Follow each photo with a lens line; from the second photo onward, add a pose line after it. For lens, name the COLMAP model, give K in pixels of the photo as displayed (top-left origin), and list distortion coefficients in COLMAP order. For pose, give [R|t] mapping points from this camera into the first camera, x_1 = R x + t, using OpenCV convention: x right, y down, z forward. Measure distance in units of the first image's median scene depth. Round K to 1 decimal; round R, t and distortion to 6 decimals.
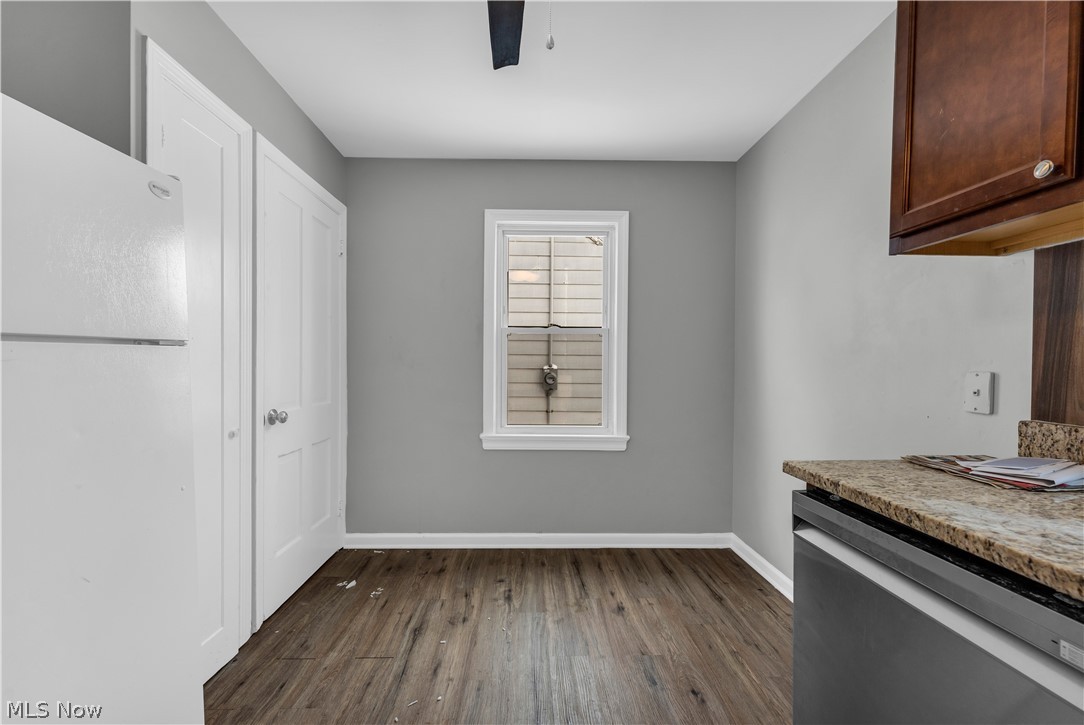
lens RADIAL K [[442.9, 0, 538.0], [0, 442.9, 370.8], [0, 0, 1]] dist [-0.000516, -0.000053]
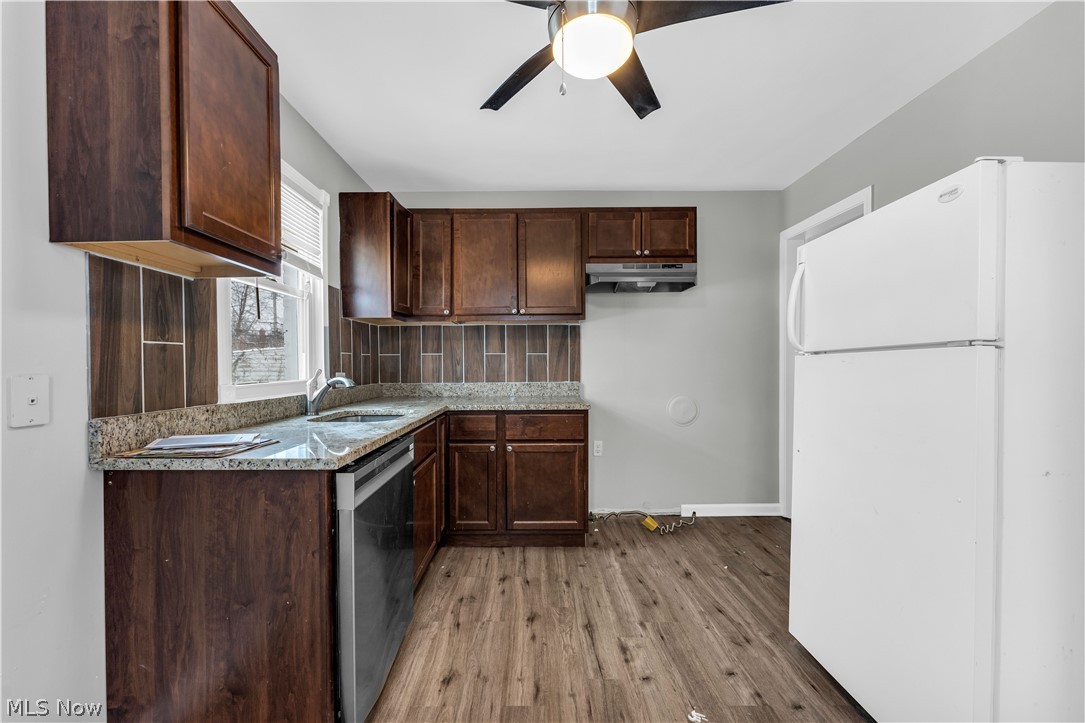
lens RADIAL K [[443.3, 0, 538.2], [0, 443.3, 363.3], [0, 0, 1]] dist [-0.000516, -0.000053]
pose [[-0.999973, -0.002792, -0.006788, 0.086051], [-0.002913, 0.999835, 0.017937, -0.039353], [0.006737, 0.017957, -0.999816, 2.014269]]
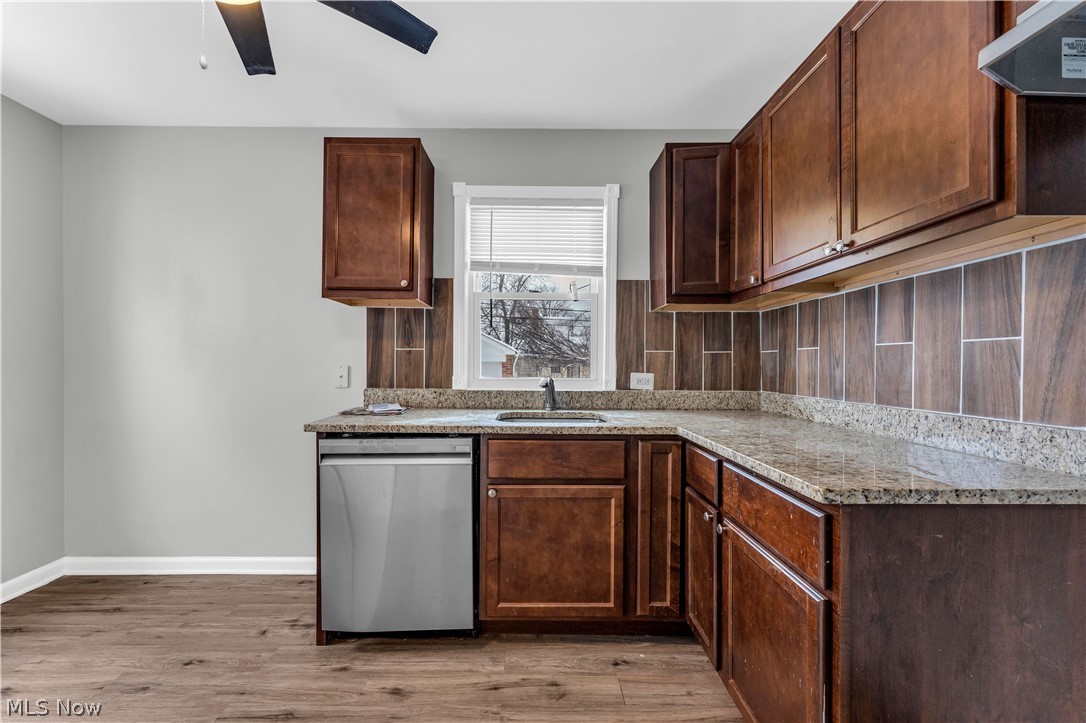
lens RADIAL K [[443.7, 0, 541.1], [0, 443.7, 364.9], [0, 0, 1]] dist [-0.000516, -0.000053]
pose [[-0.000054, -0.010273, 0.999947, -0.979999], [0.011023, 0.999886, 0.010273, -0.011101], [-0.999939, 0.011023, 0.000059, 0.169085]]
